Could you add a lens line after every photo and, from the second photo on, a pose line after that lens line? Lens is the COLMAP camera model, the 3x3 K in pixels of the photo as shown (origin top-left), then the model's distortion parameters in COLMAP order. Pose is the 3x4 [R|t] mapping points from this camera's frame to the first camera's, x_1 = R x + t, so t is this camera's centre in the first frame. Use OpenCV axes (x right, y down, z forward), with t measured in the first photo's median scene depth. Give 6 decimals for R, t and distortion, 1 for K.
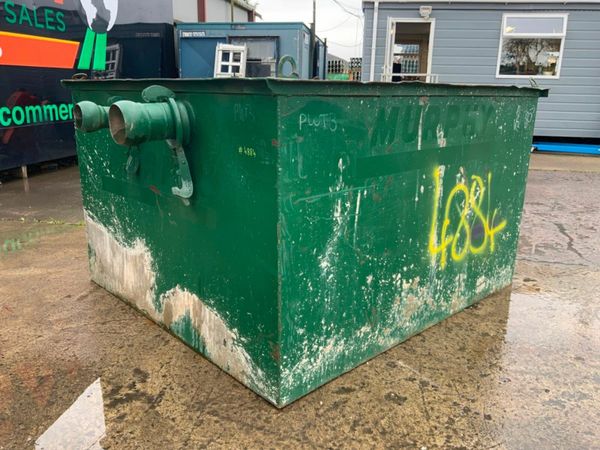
lens RADIAL K [[503.5, 0, 296.5], [0, 503.5, 226.2], [0, 0, 1]] dist [0.046718, -0.092614]
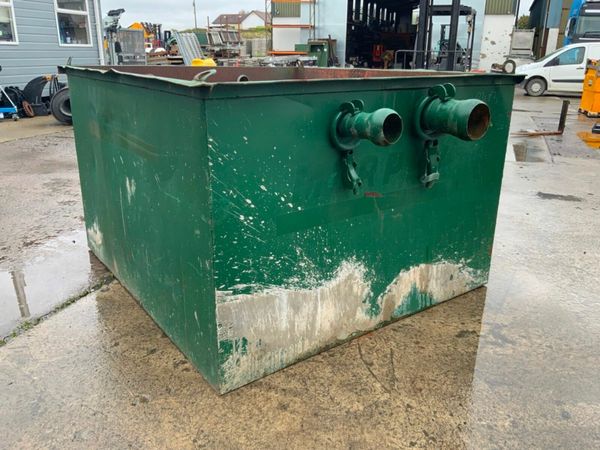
lens RADIAL K [[503.5, 0, 298.5], [0, 503.5, 224.2], [0, 0, 1]] dist [0.046718, -0.092614]
pose [[0.118894, -0.329637, 0.936592, -1.108883], [0.250212, 0.922787, 0.293016, -0.307251], [-0.960863, 0.199508, 0.192193, 0.891458]]
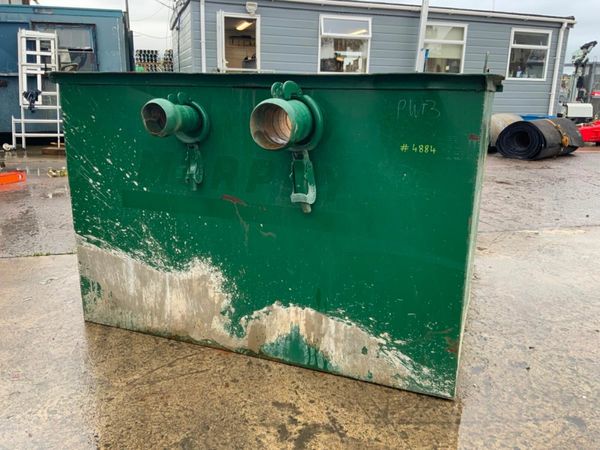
lens RADIAL K [[503.5, 0, 300.1], [0, 503.5, 224.3], [0, 0, 1]] dist [0.046718, -0.092614]
pose [[0.897608, -0.114053, 0.425783, -0.510929], [0.110876, 0.993308, 0.032331, -0.041510], [-0.426621, 0.018188, 0.904247, 0.148848]]
